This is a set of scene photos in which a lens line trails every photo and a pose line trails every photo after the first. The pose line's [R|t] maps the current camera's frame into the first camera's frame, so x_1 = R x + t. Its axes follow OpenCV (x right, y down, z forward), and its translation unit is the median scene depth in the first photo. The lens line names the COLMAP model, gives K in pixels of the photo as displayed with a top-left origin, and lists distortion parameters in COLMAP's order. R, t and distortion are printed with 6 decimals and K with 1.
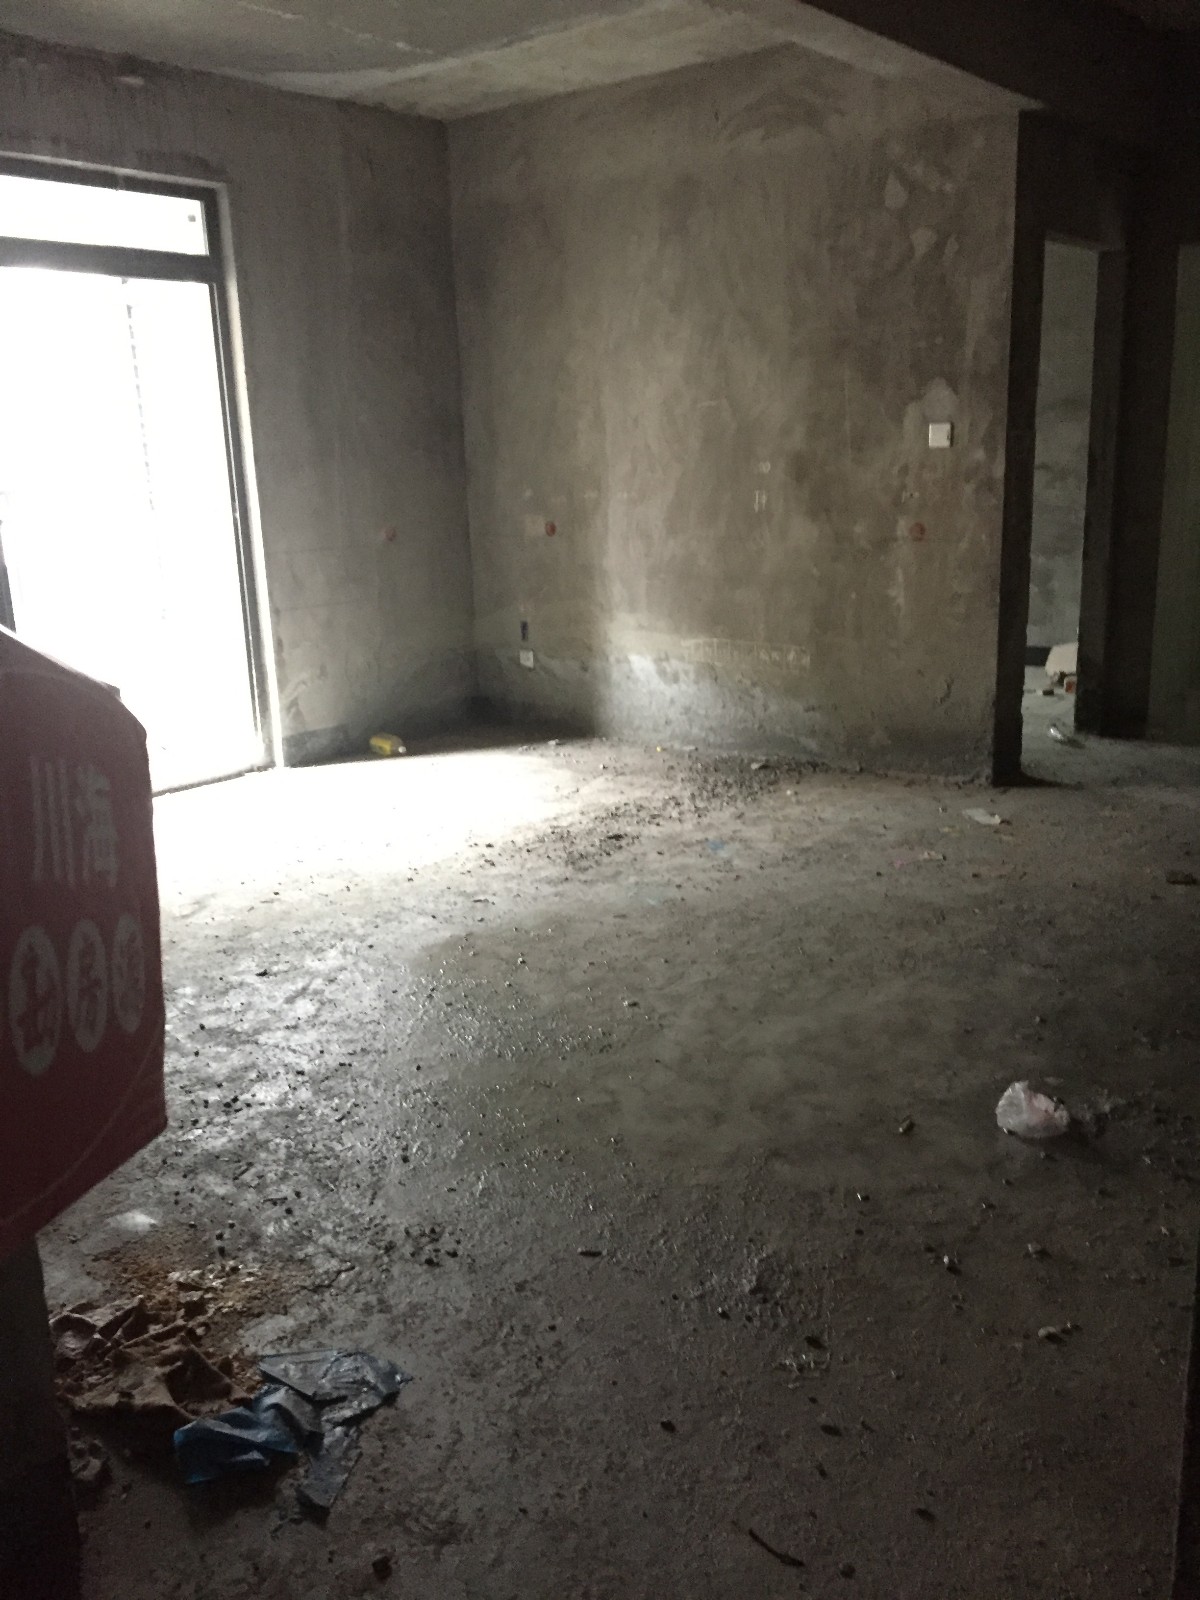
lens RADIAL K [[1383.2, 0, 600.0], [0, 1383.2, 800.0], [0, 0, 1]] dist [0.090416, -0.101337]
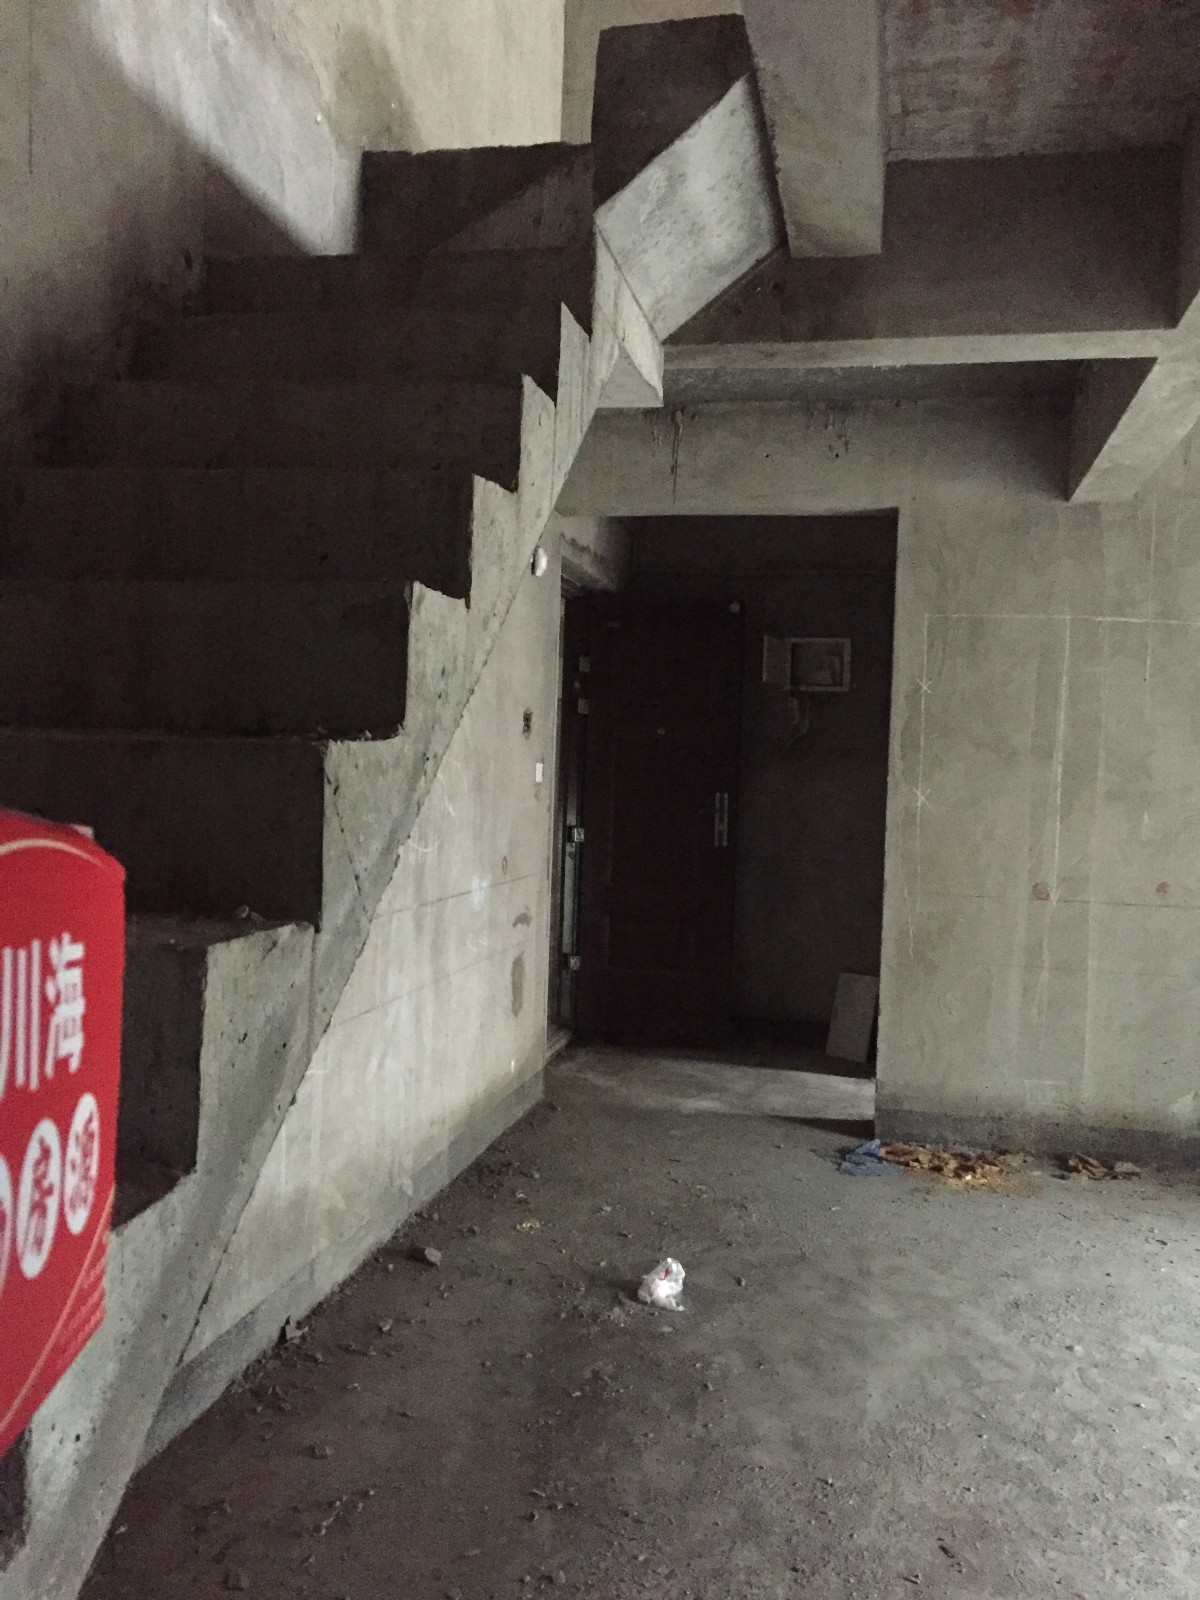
lens RADIAL K [[1383.2, 0, 600.0], [0, 1383.2, 800.0], [0, 0, 1]] dist [0.090416, -0.101337]
pose [[-0.891911, 0.010029, -0.452100, 0.703664], [-0.113875, 0.962556, 0.246006, -0.399017], [0.437638, 0.270899, -0.857372, 1.456938]]
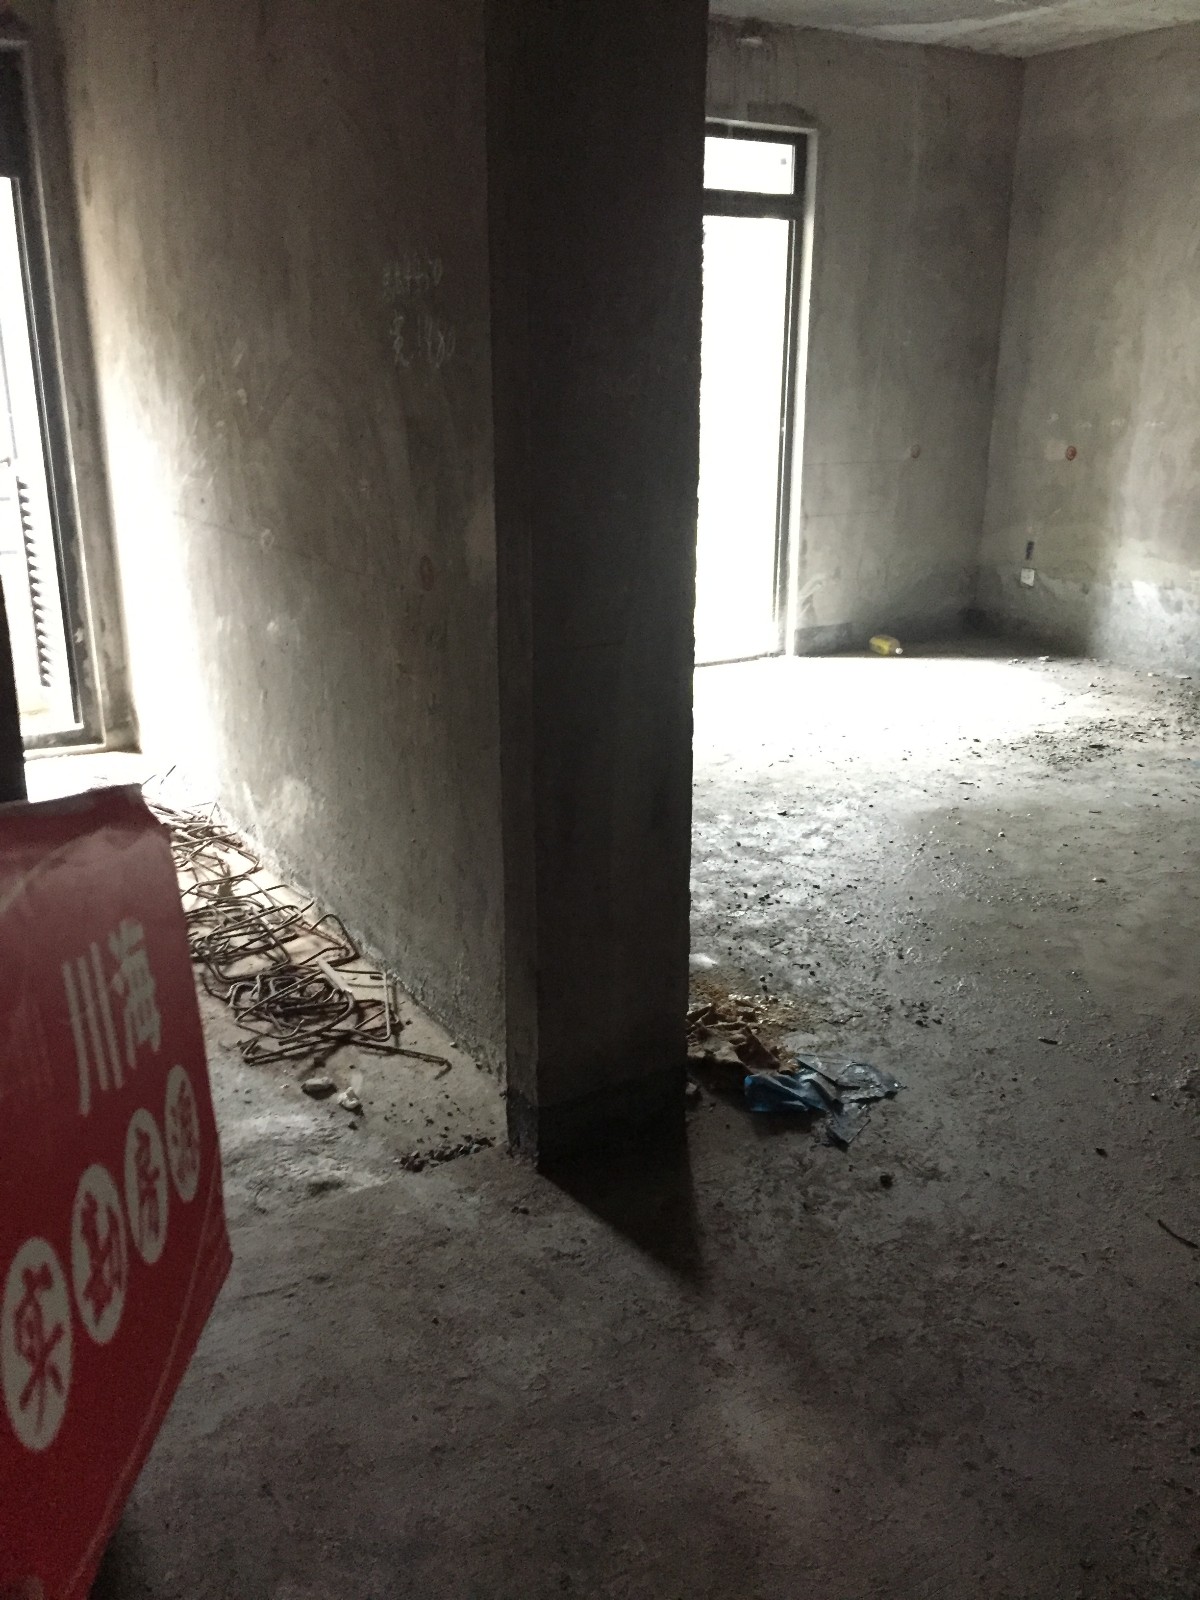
lens RADIAL K [[1383.2, 0, 600.0], [0, 1383.2, 800.0], [0, 0, 1]] dist [0.090416, -0.101337]
pose [[0.942270, 0.134947, -0.306460, -0.019751], [-0.115102, 0.989962, 0.082018, 0.029768], [0.314451, -0.042009, 0.948344, -0.213579]]
